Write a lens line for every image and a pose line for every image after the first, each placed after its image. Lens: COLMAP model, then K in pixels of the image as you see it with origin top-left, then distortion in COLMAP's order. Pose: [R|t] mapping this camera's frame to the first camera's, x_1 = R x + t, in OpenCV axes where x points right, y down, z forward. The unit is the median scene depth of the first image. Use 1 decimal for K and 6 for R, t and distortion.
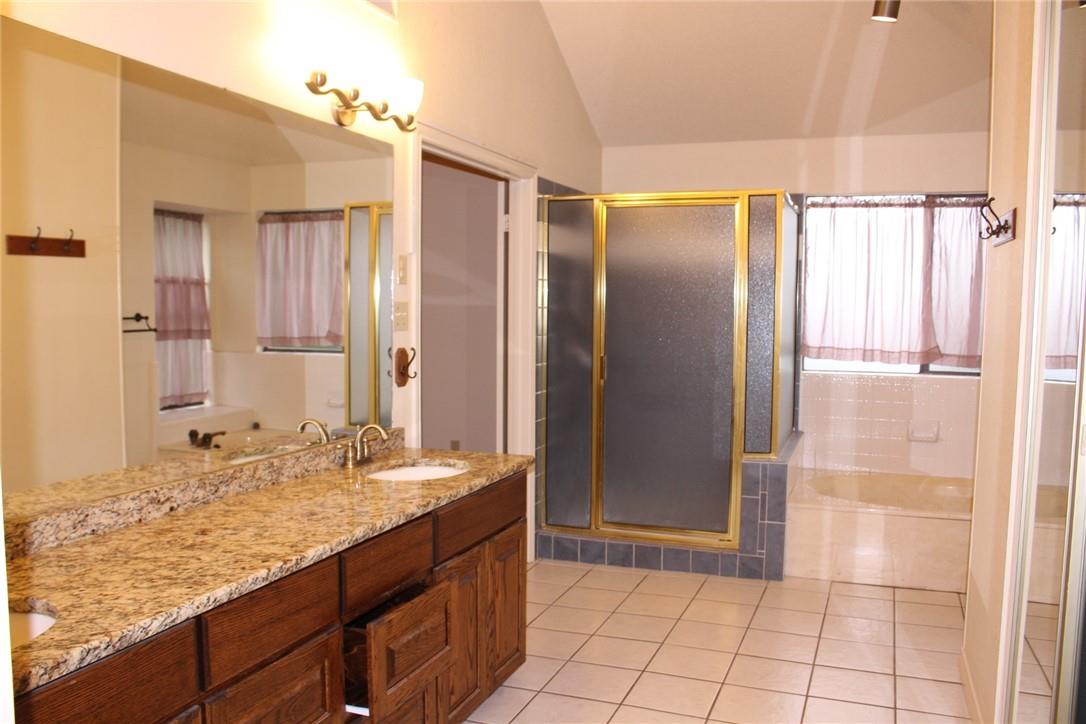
lens RADIAL K [[915.9, 0, 549.3], [0, 915.9, 361.0], [0, 0, 1]] dist [-0.167102, 0.103522]
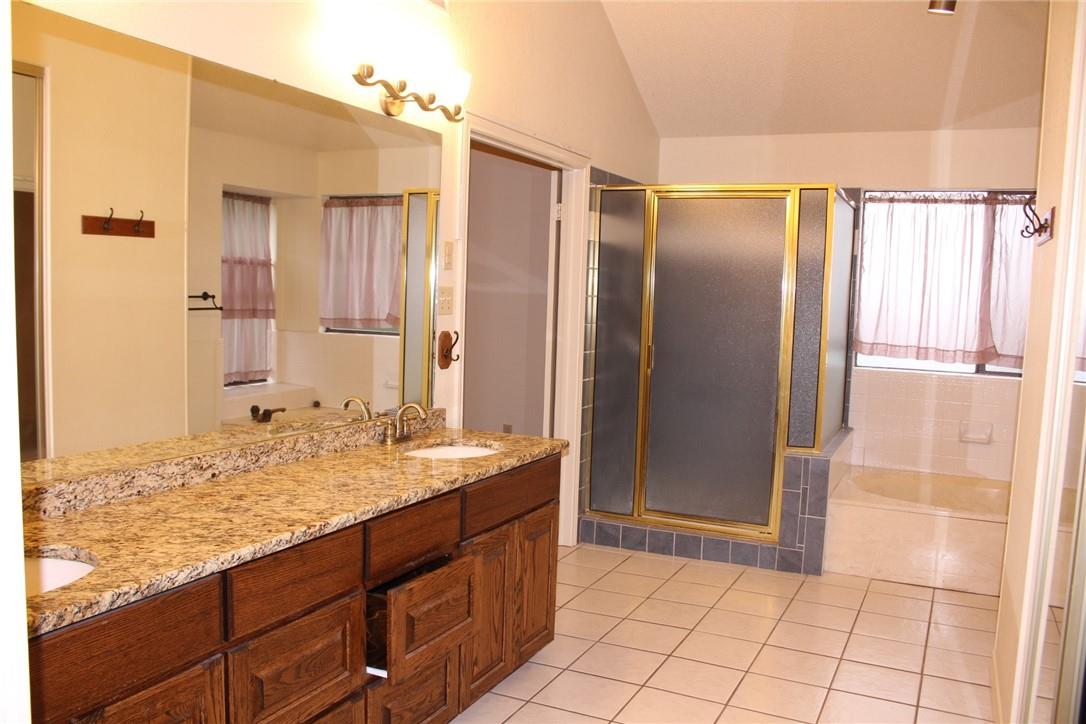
lens RADIAL K [[915.9, 0, 533.9], [0, 915.9, 365.8], [0, 0, 1]] dist [-0.167102, 0.103522]
pose [[0.995358, 0.031237, -0.091031, 0.036373], [-0.029572, 0.999371, 0.019583, 0.001646], [0.091586, -0.016801, 0.995655, -0.024888]]
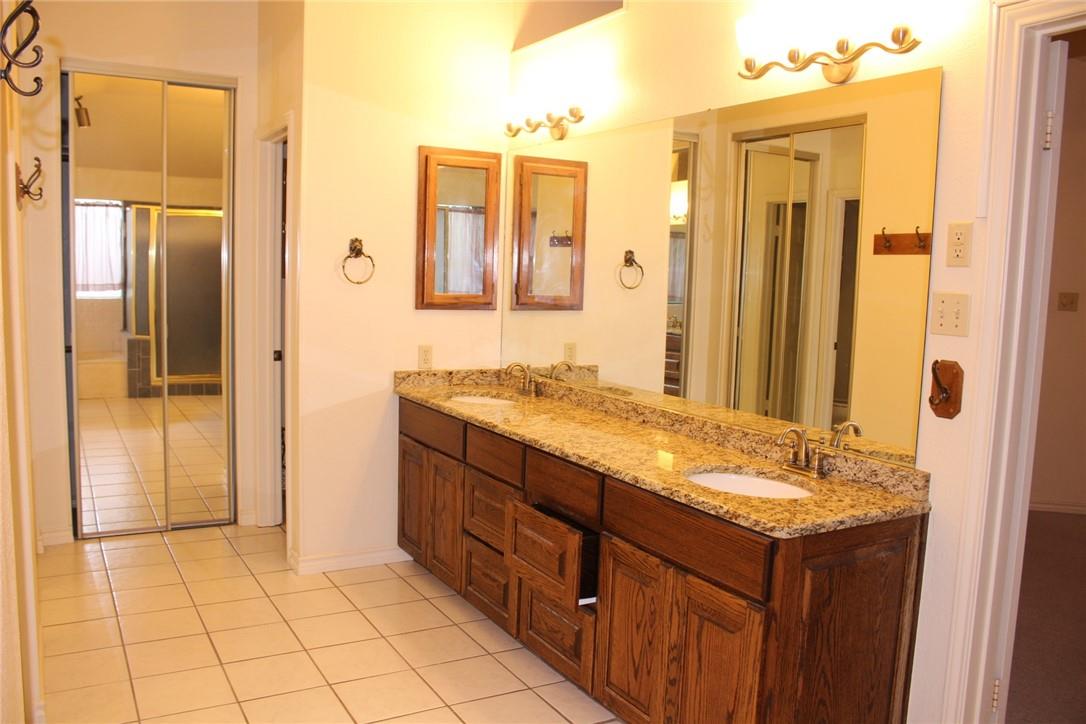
lens RADIAL K [[915.9, 0, 537.4], [0, 915.9, 362.3], [0, 0, 1]] dist [-0.167102, 0.103522]
pose [[-0.655713, 0.046142, -0.753599, 0.570708], [-0.083706, 0.987535, 0.133299, -0.080274], [0.750355, 0.150487, -0.643677, 1.270006]]
